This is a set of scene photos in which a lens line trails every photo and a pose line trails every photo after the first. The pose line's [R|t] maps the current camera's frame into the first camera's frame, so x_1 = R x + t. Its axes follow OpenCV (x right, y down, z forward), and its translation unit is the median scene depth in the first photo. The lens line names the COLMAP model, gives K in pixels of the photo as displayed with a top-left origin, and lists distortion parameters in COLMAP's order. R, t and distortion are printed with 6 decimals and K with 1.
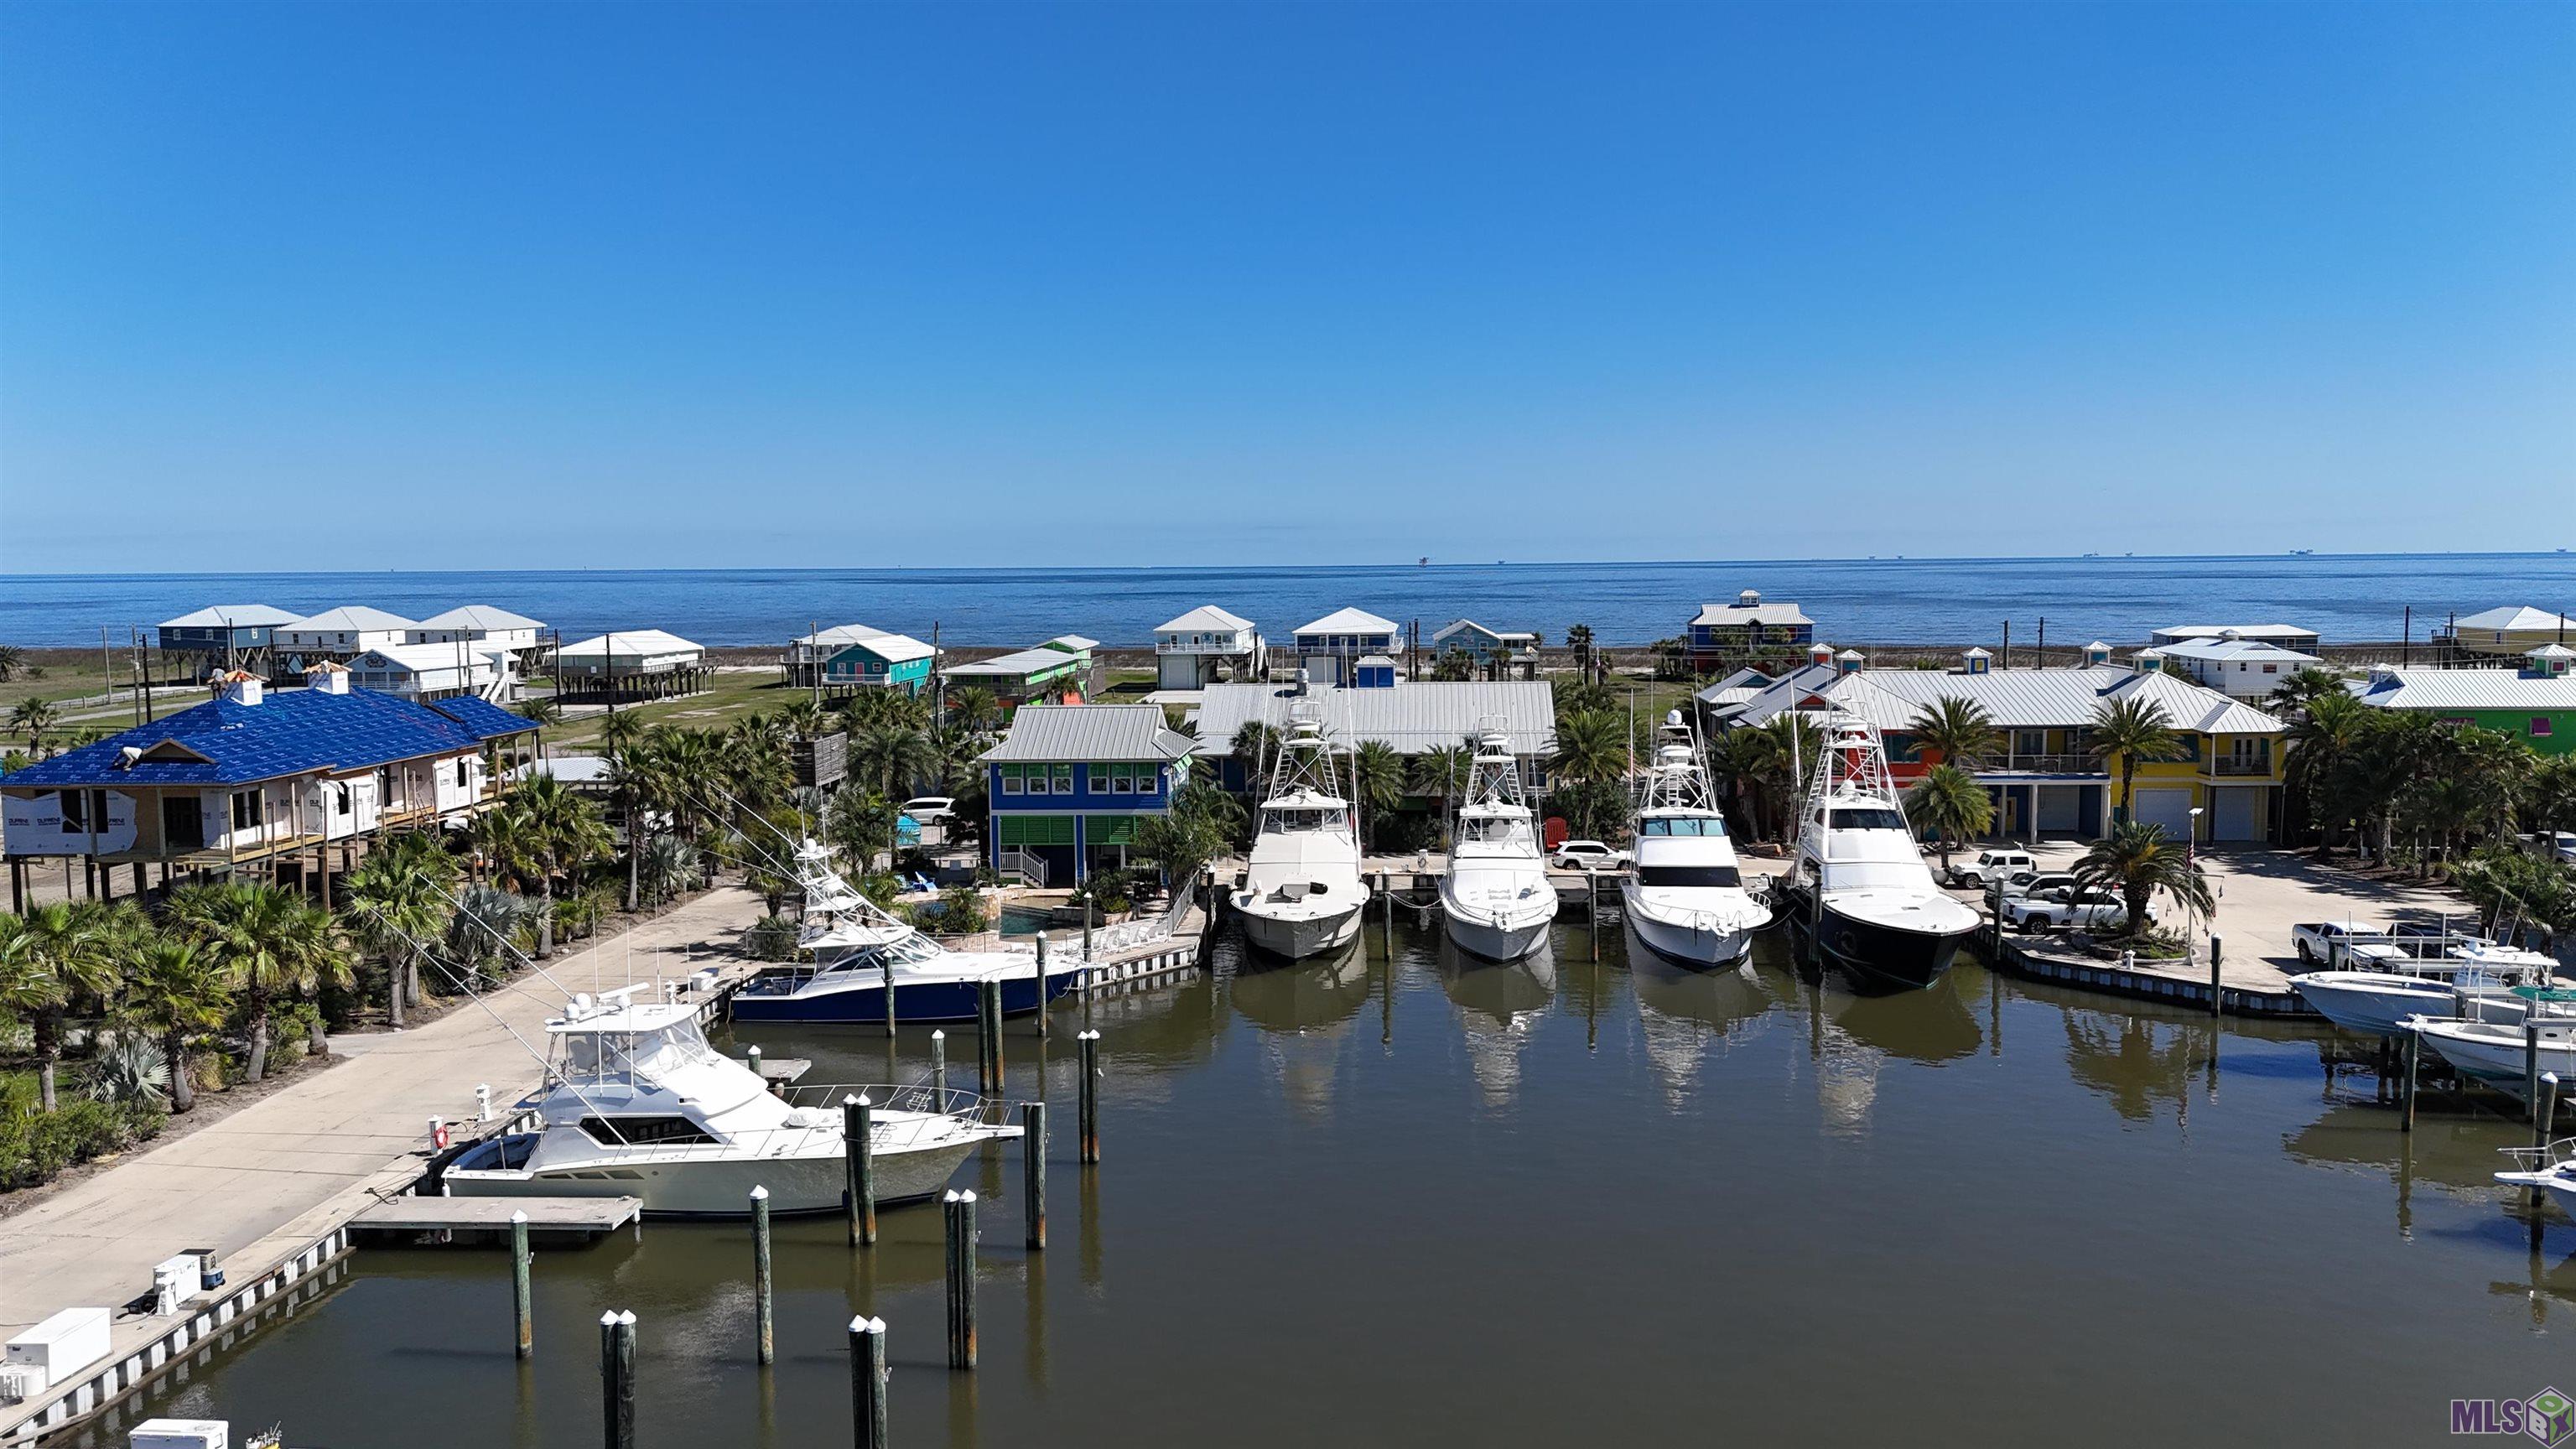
lens RADIAL K [[1866.3, 0, 1288.3], [0, 1866.3, 740.1], [0, 0, 1]] dist [0.055063, -0.036345]
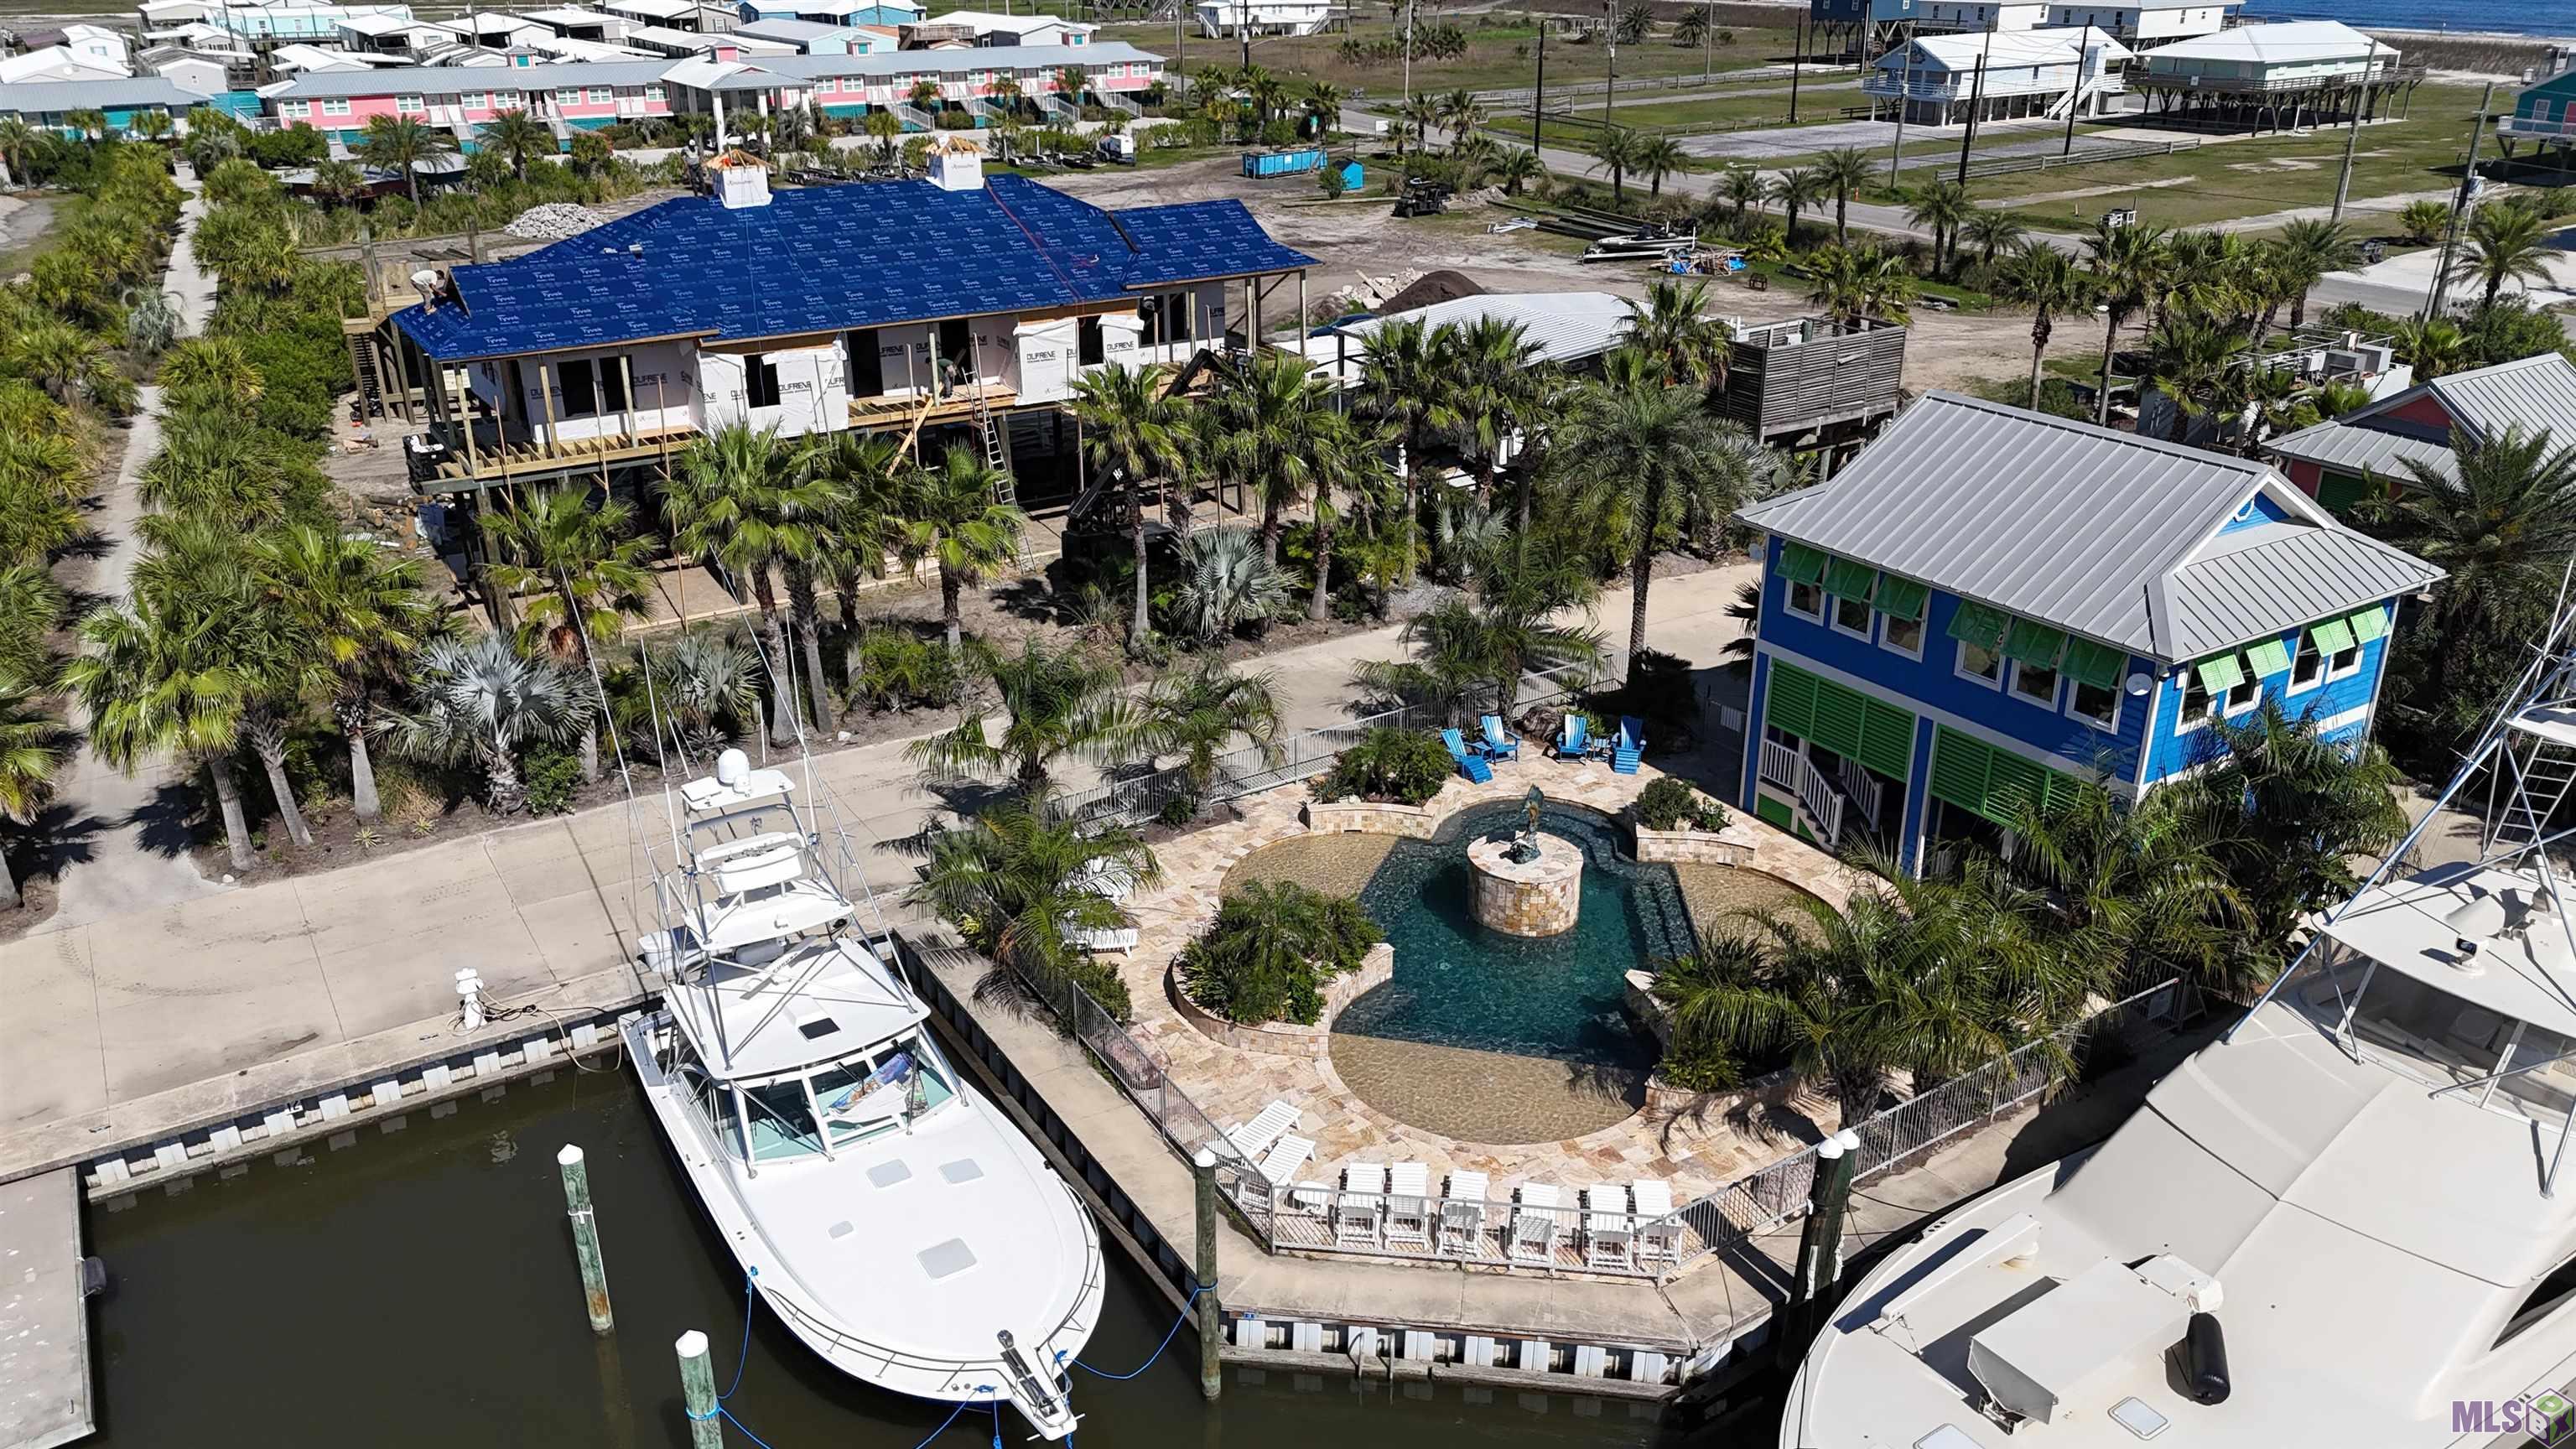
lens RADIAL K [[1889.5, 0, 1314.7], [0, 1889.5, 733.9], [0, 0, 1]] dist [0.103010, -0.133237]
pose [[0.593038, 0.322852, -0.737613, 0.101110], [-0.075041, 0.934265, 0.348593, -0.081827], [0.801670, -0.151378, 0.578282, 0.653490]]
